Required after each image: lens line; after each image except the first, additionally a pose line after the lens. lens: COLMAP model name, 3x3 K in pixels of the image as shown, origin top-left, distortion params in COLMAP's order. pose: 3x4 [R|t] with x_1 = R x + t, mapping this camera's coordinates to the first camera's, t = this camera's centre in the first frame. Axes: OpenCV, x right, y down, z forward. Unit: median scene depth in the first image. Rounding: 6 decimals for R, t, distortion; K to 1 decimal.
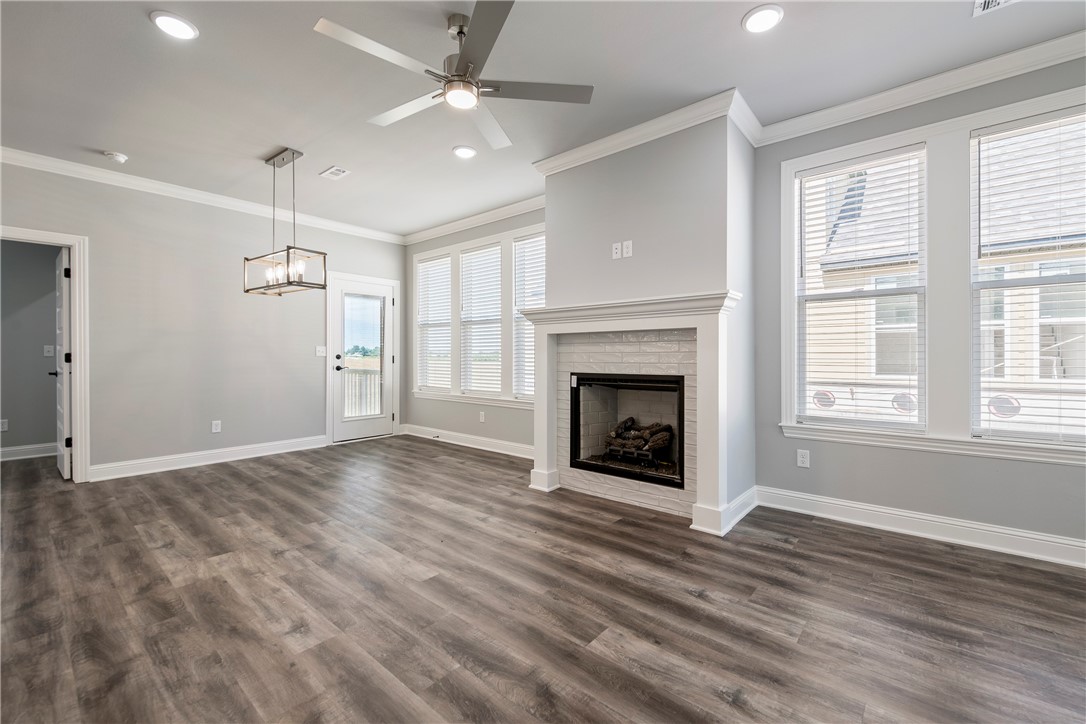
lens RADIAL K [[439.3, 0, 543.0], [0, 439.3, 362.0], [0, 0, 1]] dist [-0.002615, -0.000489]
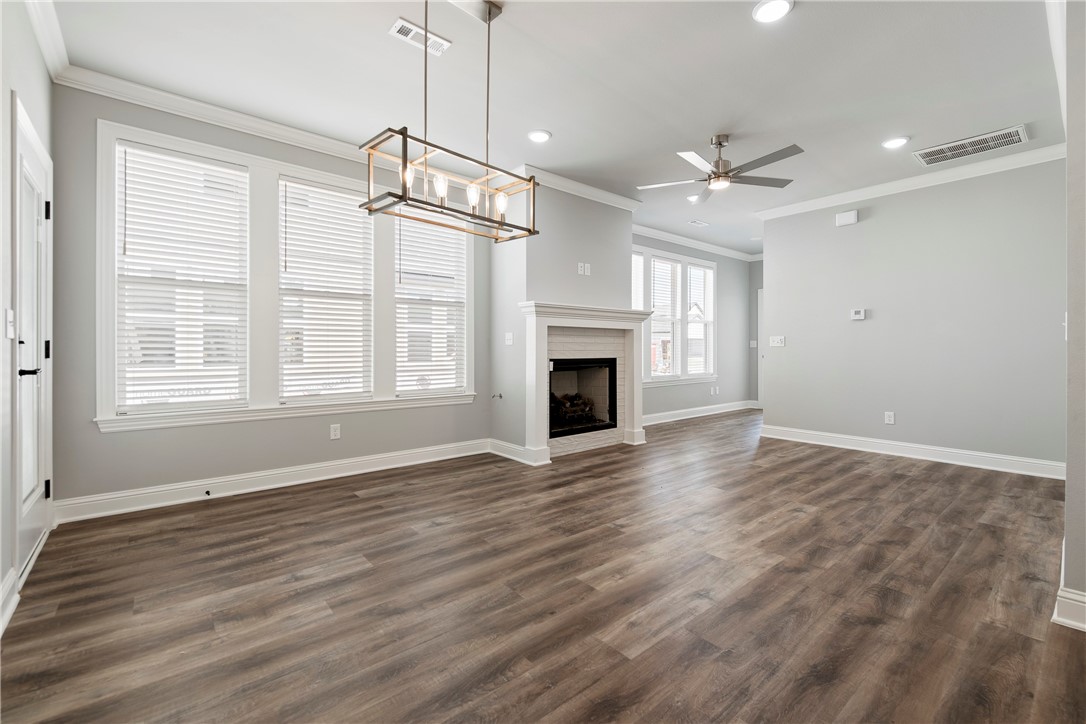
lens RADIAL K [[472.8, 0, 542.0], [0, 472.8, 354.8], [0, 0, 1]] dist [0.002099, 0.000200]
pose [[0.171885, -0.004767, 0.985105, -1.470659], [0.014985, 0.999885, 0.002224, 0.011605], [-0.985003, 0.014379, 0.171937, 0.981708]]
